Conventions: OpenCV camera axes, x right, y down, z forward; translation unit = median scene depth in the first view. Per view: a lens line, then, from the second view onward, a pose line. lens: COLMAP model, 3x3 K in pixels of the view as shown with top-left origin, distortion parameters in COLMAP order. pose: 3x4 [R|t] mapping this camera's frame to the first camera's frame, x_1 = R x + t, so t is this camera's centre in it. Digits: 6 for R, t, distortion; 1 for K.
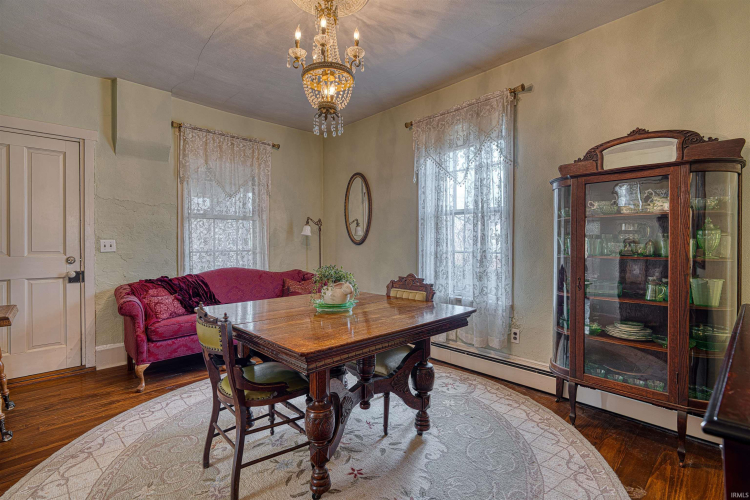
lens RADIAL K [[351.1, 0, 374.0], [0, 351.1, 247.3], [0, 0, 1]] dist [-0.001642, 0.000405]
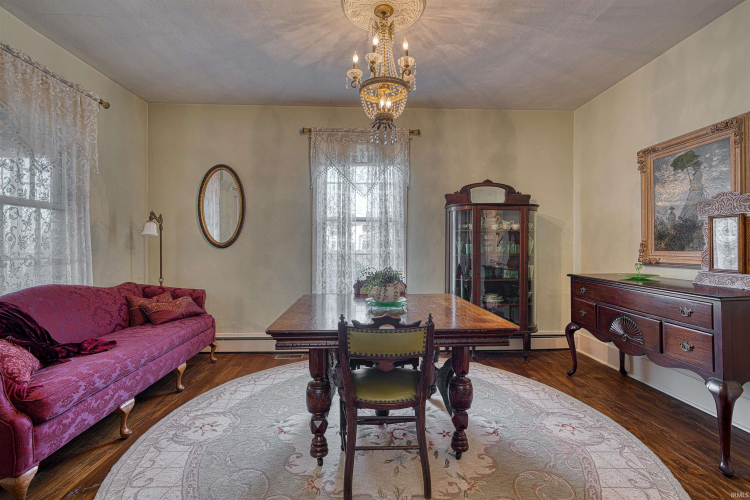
lens RADIAL K [[351.1, 0, 374.6], [0, 351.1, 249.6], [0, 0, 1]] dist [-0.001642, 0.000405]
pose [[0.651661, -0.004808, 0.758495, -0.651362], [0.006405, 0.999979, 0.000836, -0.001704], [-0.758484, 0.004314, 0.651678, 0.220944]]
